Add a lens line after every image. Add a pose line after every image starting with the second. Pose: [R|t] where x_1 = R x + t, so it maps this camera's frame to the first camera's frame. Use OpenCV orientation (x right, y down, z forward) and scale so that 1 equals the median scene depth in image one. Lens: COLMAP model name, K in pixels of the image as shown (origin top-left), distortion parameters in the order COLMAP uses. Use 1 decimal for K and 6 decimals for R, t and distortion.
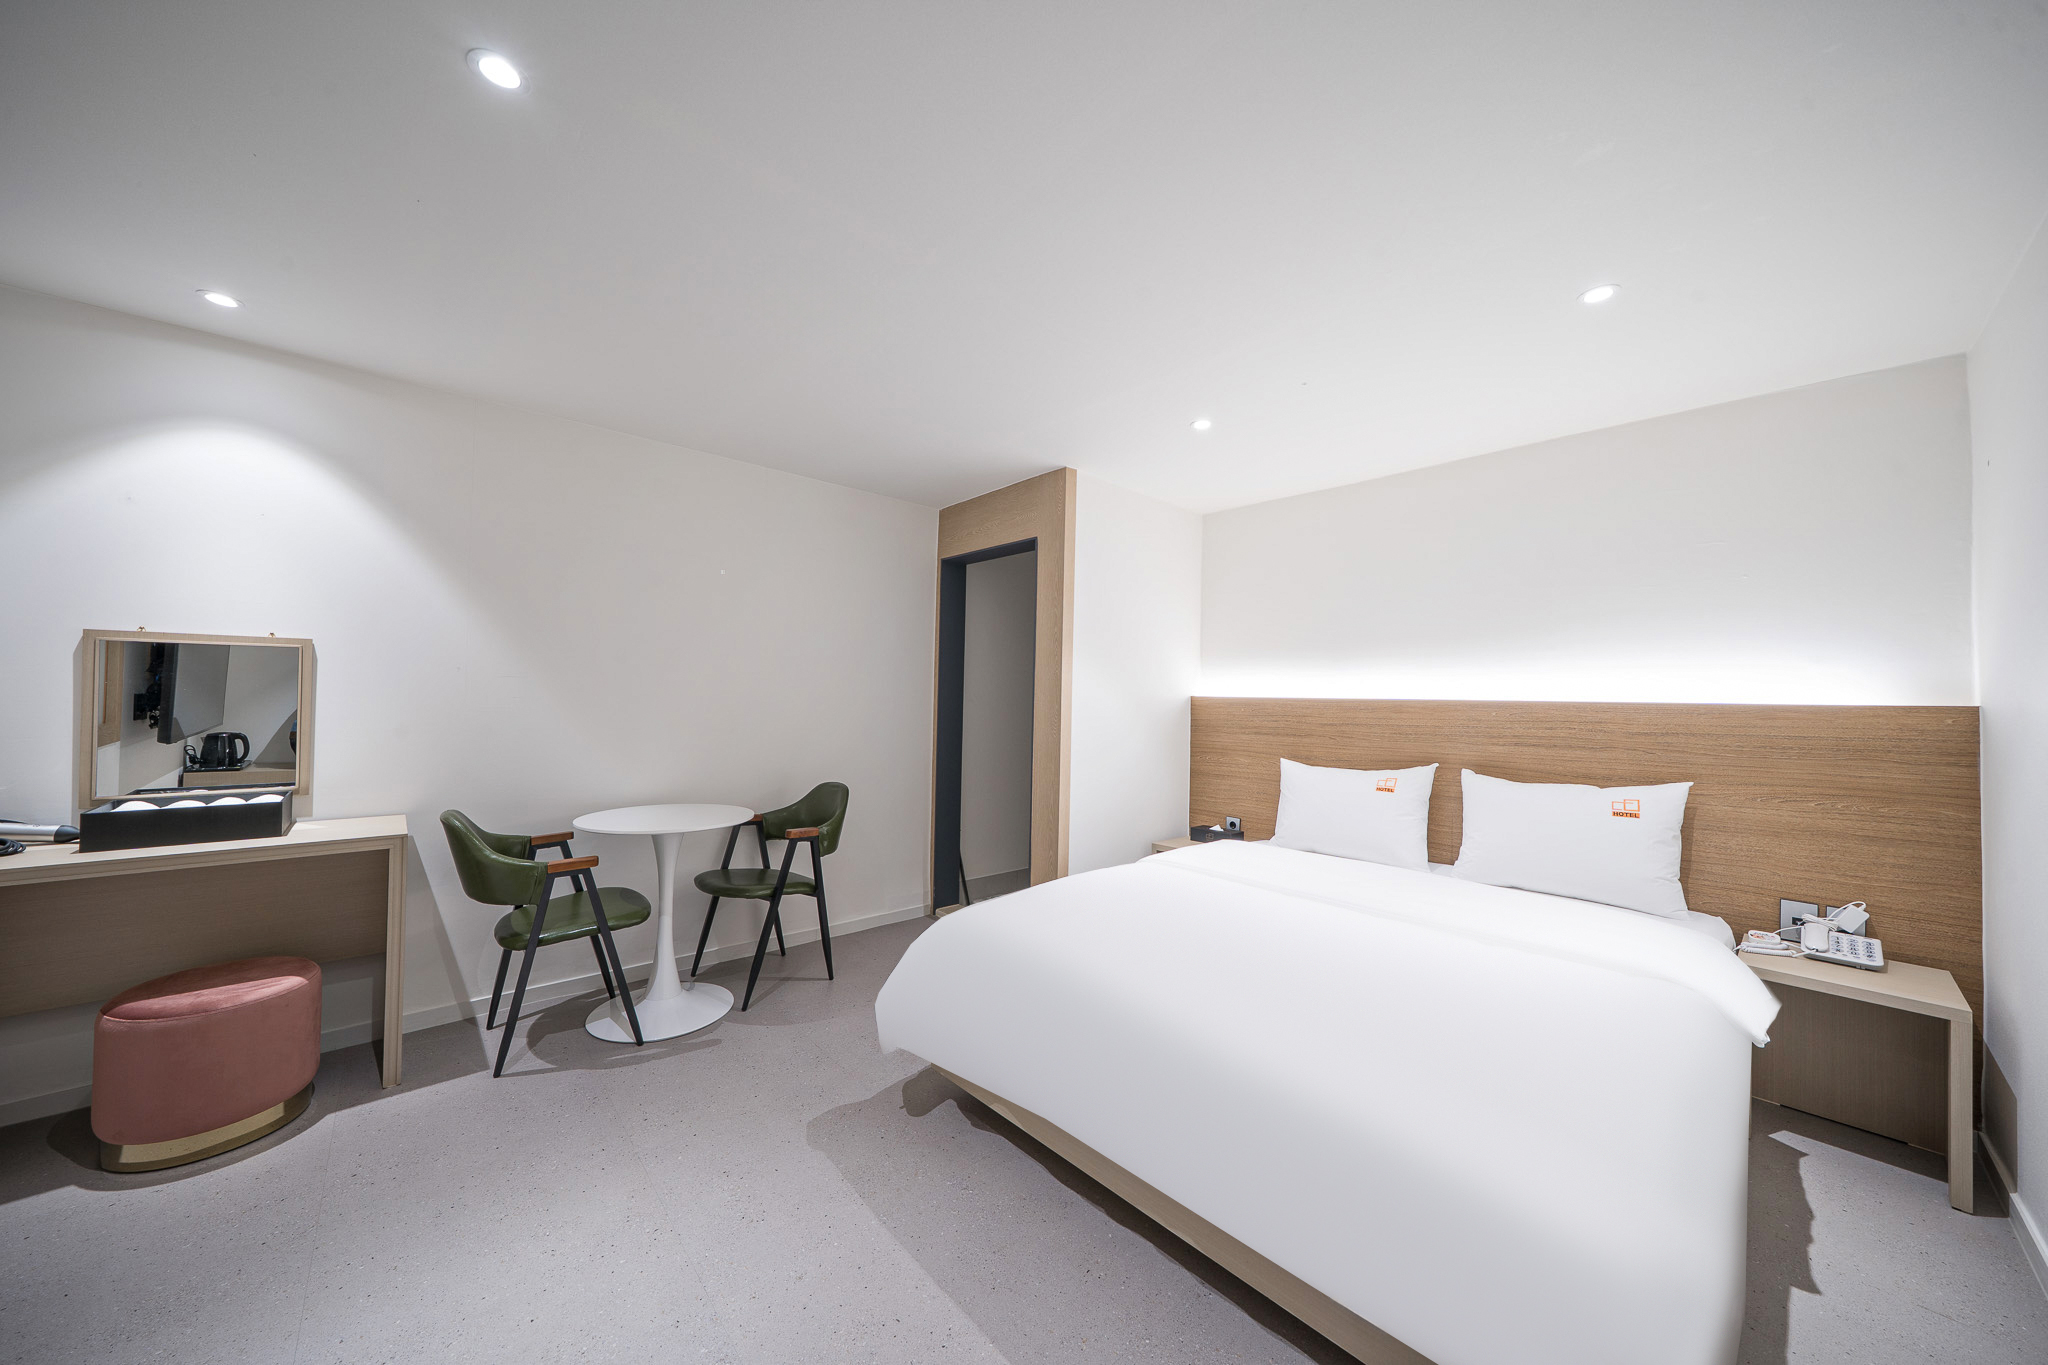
lens RADIAL K [[708.2, 0, 1022.8], [0, 708.2, 685.5], [0, 0, 1]] dist [-0.002236, -0.000295]
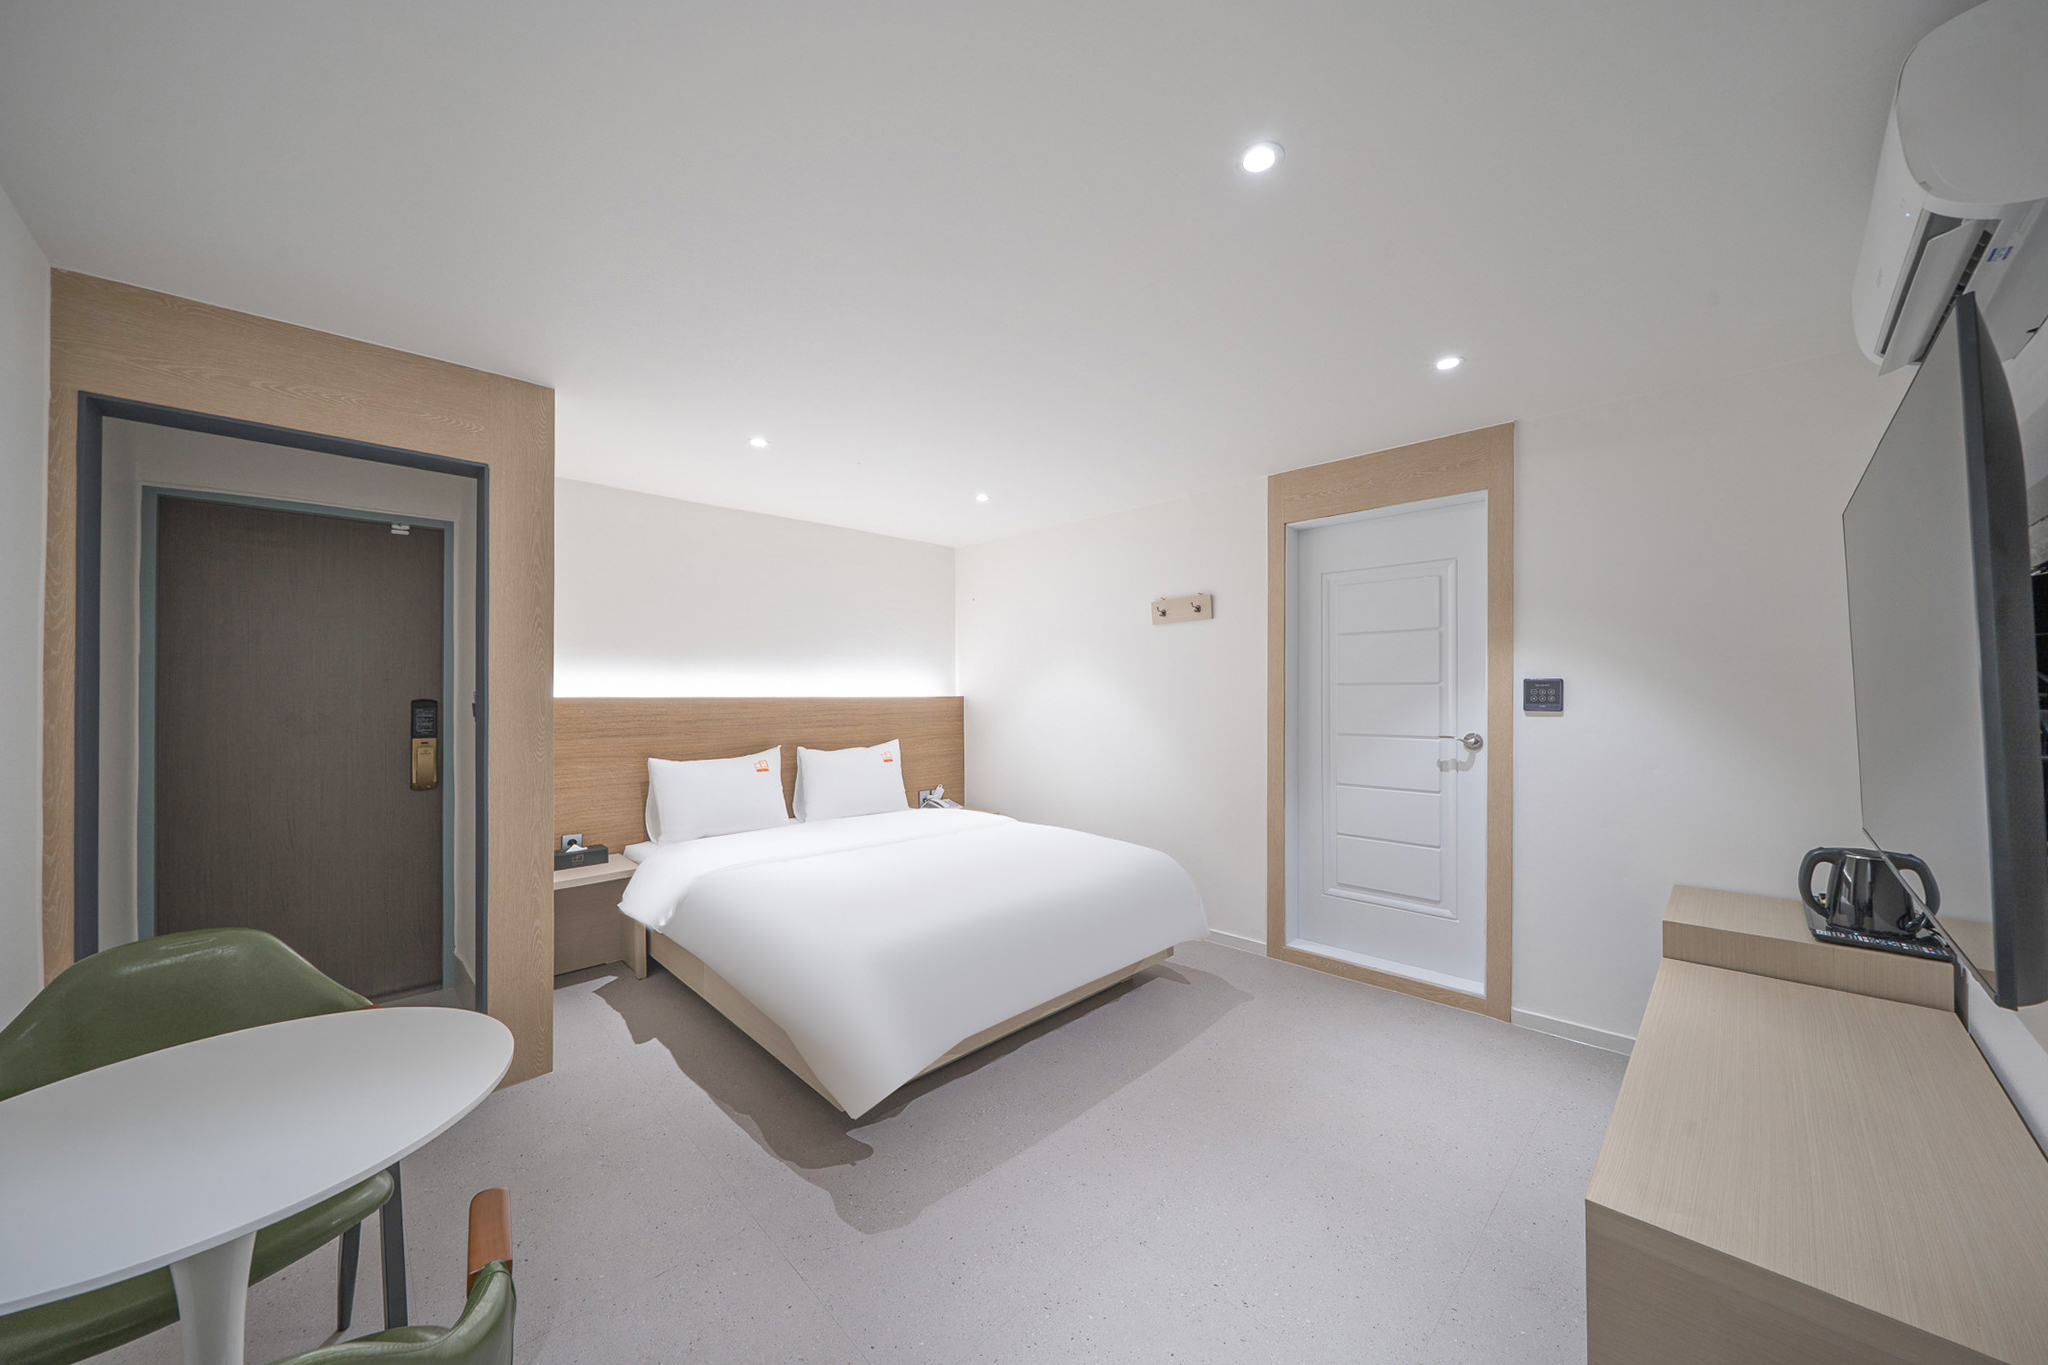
lens RADIAL K [[708.2, 0, 1029.4], [0, 708.2, 688.9], [0, 0, 1]] dist [-0.002236, -0.000295]
pose [[-0.051243, -0.002496, 0.998683, -0.989876], [-0.010921, 0.999938, 0.001938, -0.004611], [-0.998627, -0.010807, -0.051267, 0.765542]]
